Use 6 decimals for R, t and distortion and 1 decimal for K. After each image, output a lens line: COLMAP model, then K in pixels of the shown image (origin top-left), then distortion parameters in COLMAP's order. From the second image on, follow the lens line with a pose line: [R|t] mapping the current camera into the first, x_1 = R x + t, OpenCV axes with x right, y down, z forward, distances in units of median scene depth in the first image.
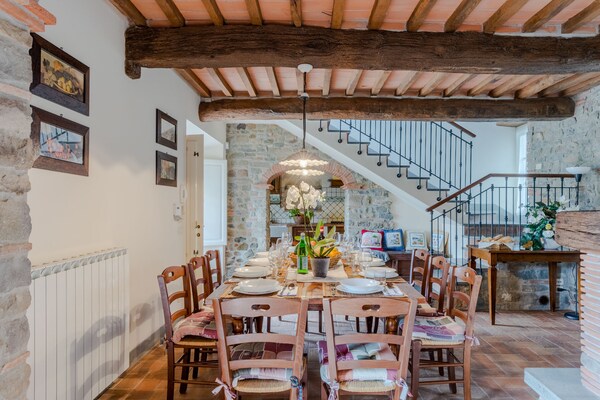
lens RADIAL K [[390.1, 0, 300.0], [0, 390.1, 202.3], [0, 0, 1]] dist [-0.004686, -0.000352]
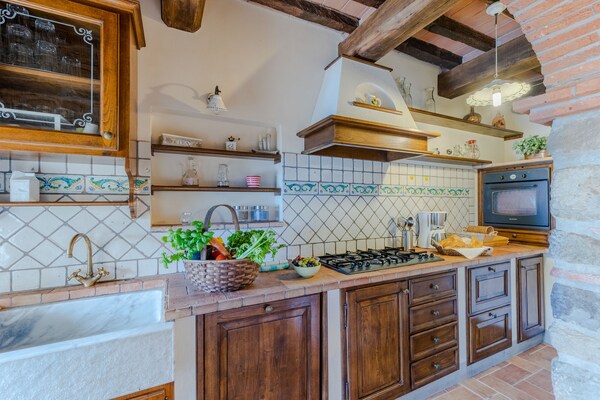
lens RADIAL K [[269.7, 0, 303.9], [0, 269.7, 198.9], [0, 0, 1]] dist [0.005018, 0.000698]
pose [[0.874861, -0.004184, 0.484357, -0.061840], [0.001394, 0.999980, 0.006120, -0.000608], [-0.484373, -0.004679, 0.874849, 1.304693]]
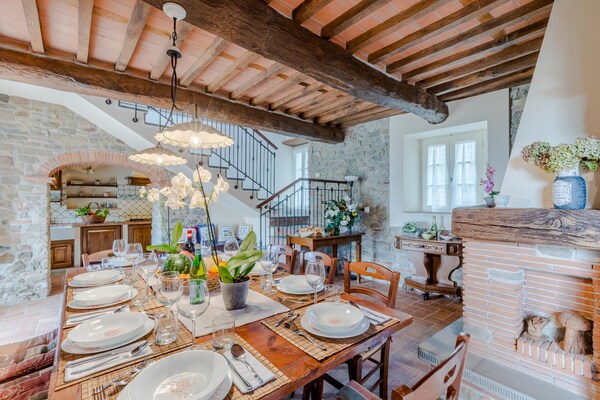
lens RADIAL K [[269.7, 0, 298.6], [0, 269.7, 202.1], [0, 0, 1]] dist [0.005018, 0.000698]
pose [[0.743686, -0.001887, 0.668527, -0.097638], [-0.002147, 0.999984, 0.005211, 0.001424], [-0.668526, -0.005310, 0.743670, 0.306376]]
